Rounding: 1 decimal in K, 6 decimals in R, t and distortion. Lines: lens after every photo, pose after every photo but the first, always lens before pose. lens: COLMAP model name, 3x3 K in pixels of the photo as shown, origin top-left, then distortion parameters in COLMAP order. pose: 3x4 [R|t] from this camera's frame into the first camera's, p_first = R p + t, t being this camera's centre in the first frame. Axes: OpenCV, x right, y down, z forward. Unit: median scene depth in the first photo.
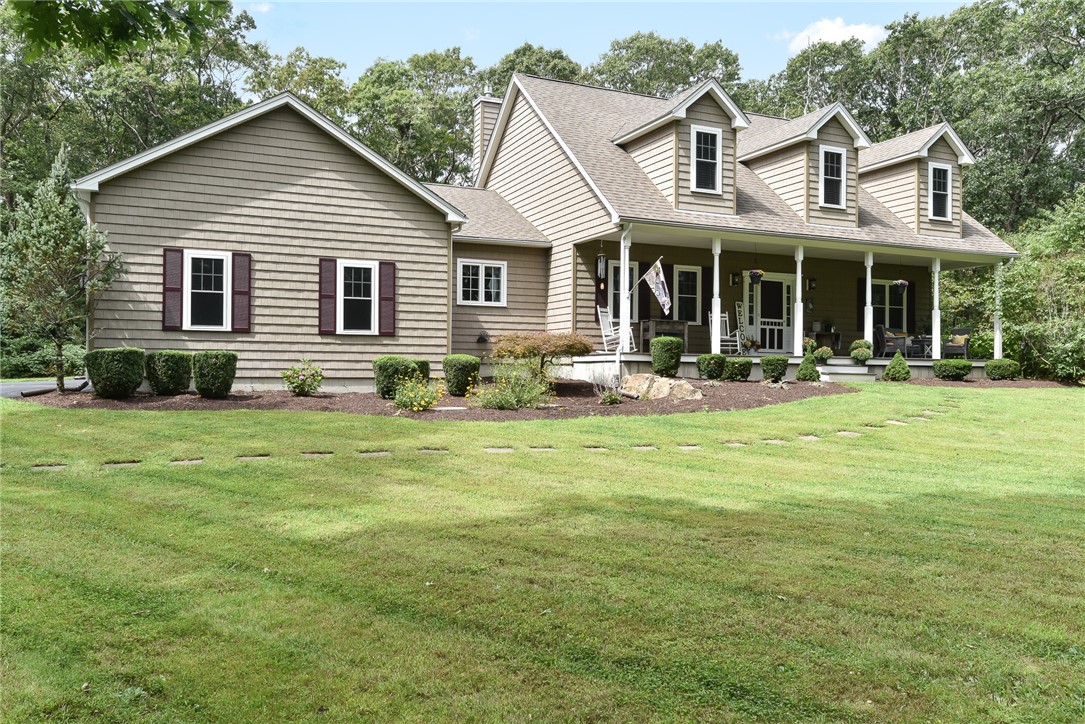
lens RADIAL K [[843.2, 0, 546.7], [0, 843.2, 365.7], [0, 0, 1]] dist [-0.001312, -0.011285]
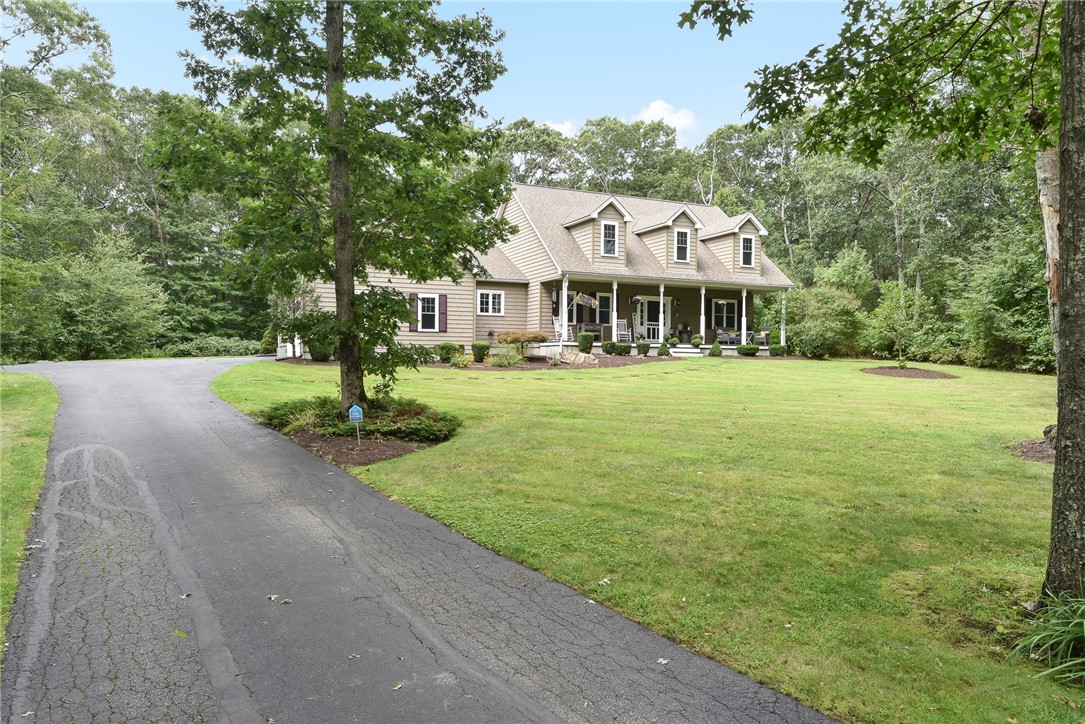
lens RADIAL K [[726.7, 0, 536.3], [0, 726.7, 360.5], [0, 0, 1]] dist [-0.041971, -0.000219]
pose [[0.999910, 0.000969, -0.013354, 0.047428], [-0.000873, 0.999973, 0.007263, 0.017103], [0.013361, -0.007251, 0.999884, -0.631070]]
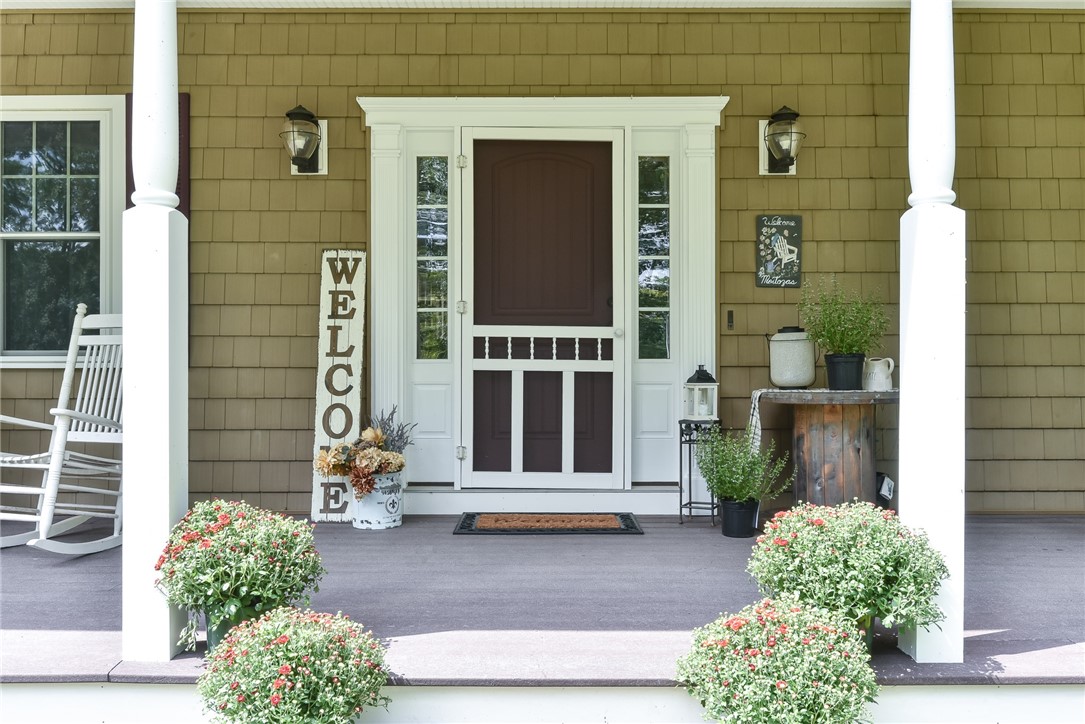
lens RADIAL K [[843.2, 0, 541.2], [0, 843.2, 360.3], [0, 0, 1]] dist [-0.001312, -0.011285]
pose [[0.904765, -0.010092, -0.425791, 0.420911], [0.009182, 0.999949, -0.004189, -0.054804], [0.425811, -0.000119, 0.904812, 0.965917]]
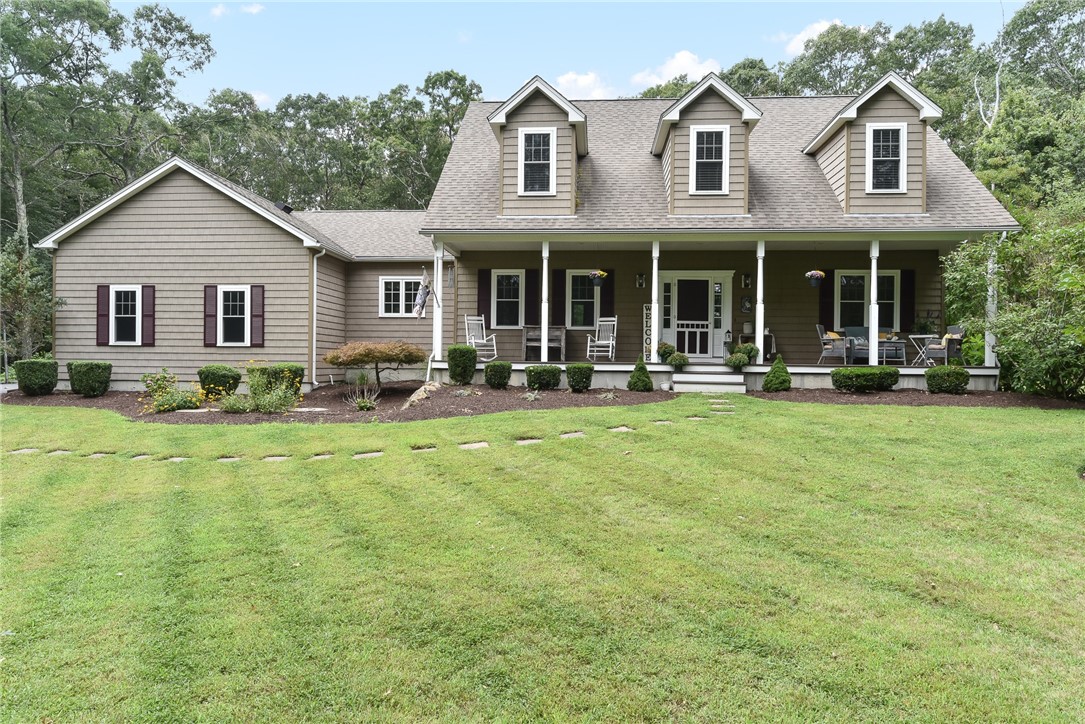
lens RADIAL K [[686.6, 0, 545.8], [0, 686.6, 360.2], [0, 0, 1]] dist [-0.008054, 0.001987]
pose [[0.876226, -0.004009, -0.481884, 0.580701], [-0.000144, 0.999963, -0.008580, -0.006984], [0.481900, 0.007587, 0.876193, 0.310694]]
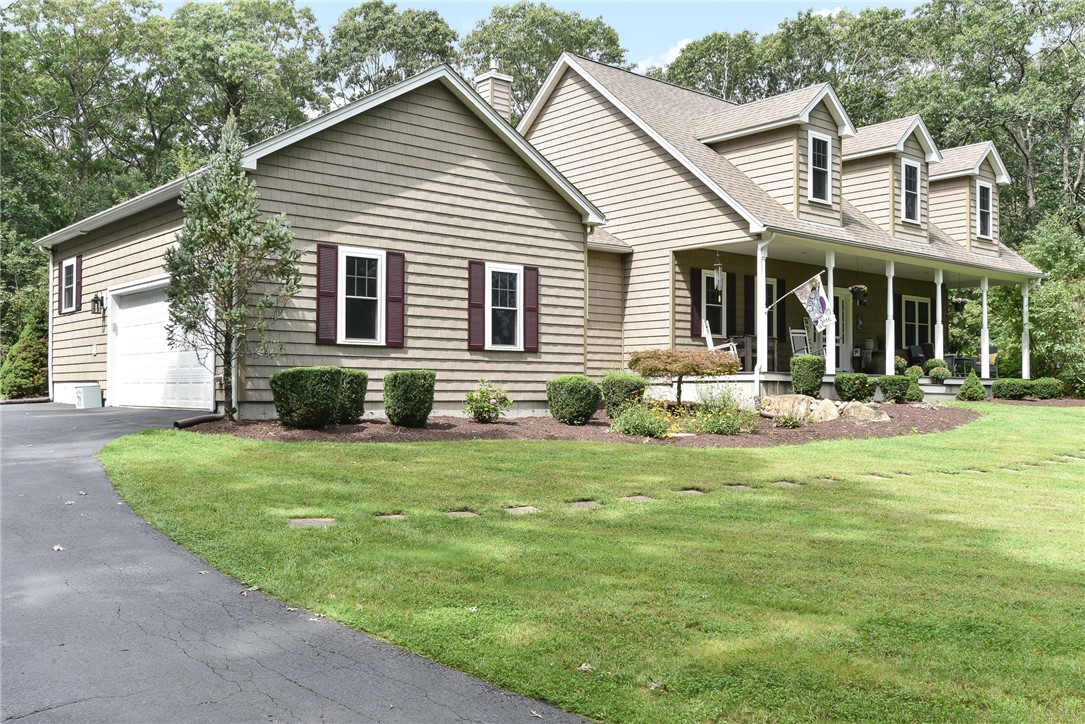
lens RADIAL K [[1000.1, 0, 546.6], [0, 1000.1, 366.0], [0, 0, 1]] dist [0.001201, 0.000000]
pose [[0.962380, 0.004066, 0.271678, -0.410375], [0.000010, 0.999888, -0.014999, -0.005096], [-0.271708, 0.014437, 0.962271, 0.006243]]
